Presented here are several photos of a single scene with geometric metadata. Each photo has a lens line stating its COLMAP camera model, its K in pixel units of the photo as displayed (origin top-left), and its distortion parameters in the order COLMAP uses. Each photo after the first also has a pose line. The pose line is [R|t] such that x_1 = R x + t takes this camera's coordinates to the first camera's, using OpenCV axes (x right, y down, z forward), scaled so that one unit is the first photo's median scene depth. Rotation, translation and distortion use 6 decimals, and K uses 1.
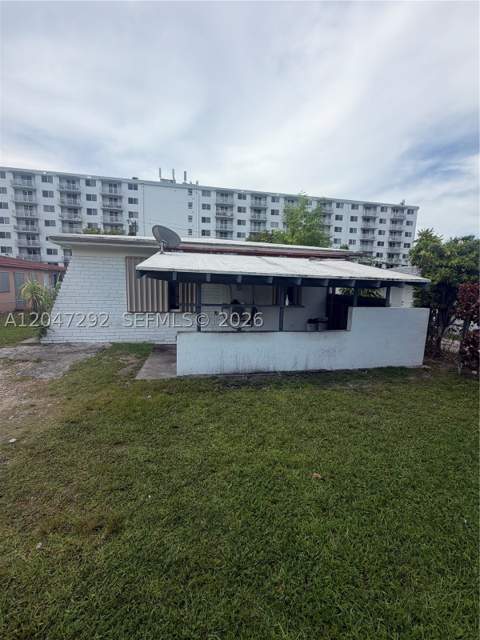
lens RADIAL K [[255.9, 0, 238.3], [0, 255.9, 319.4], [0, 0, 1]] dist [0.000211, 0.000104]
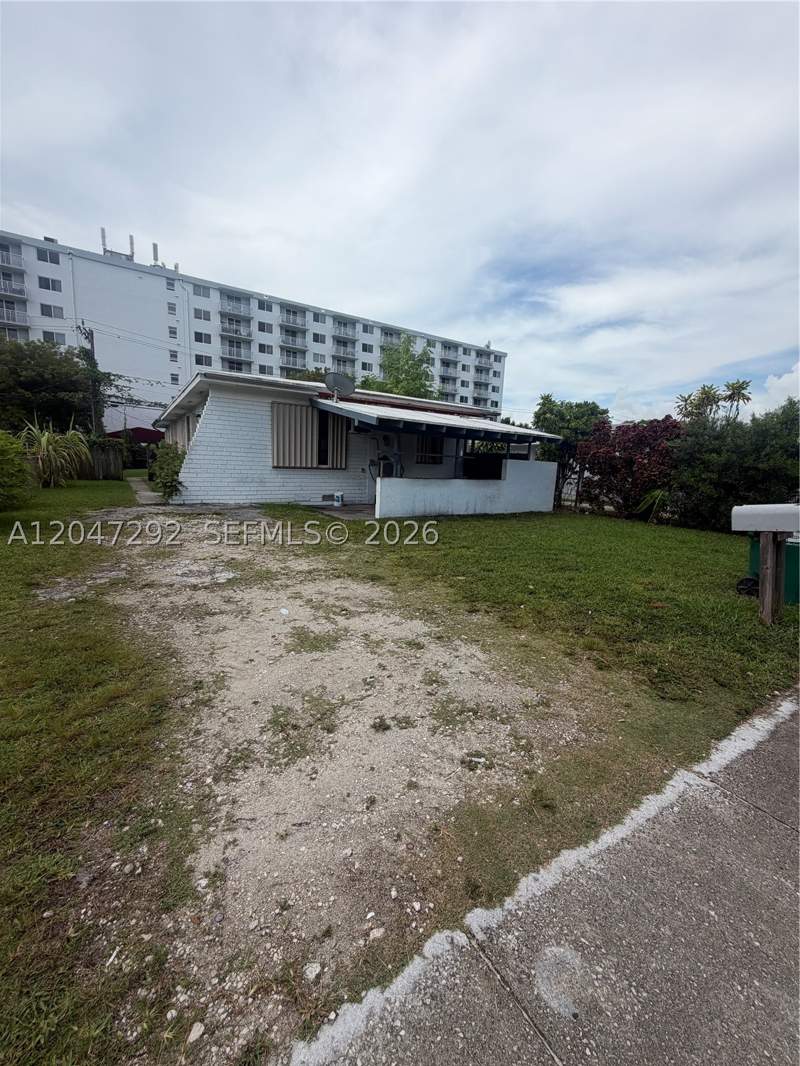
lens RADIAL K [[426.7, 0, 397.0], [0, 426.7, 532.7], [0, 0, 1]] dist [-0.000274, -0.000240]
pose [[0.929744, -0.046406, 0.365269, -0.095538], [0.031335, 0.998399, 0.047083, 0.022867], [-0.366870, -0.032329, 0.929710, -0.081953]]
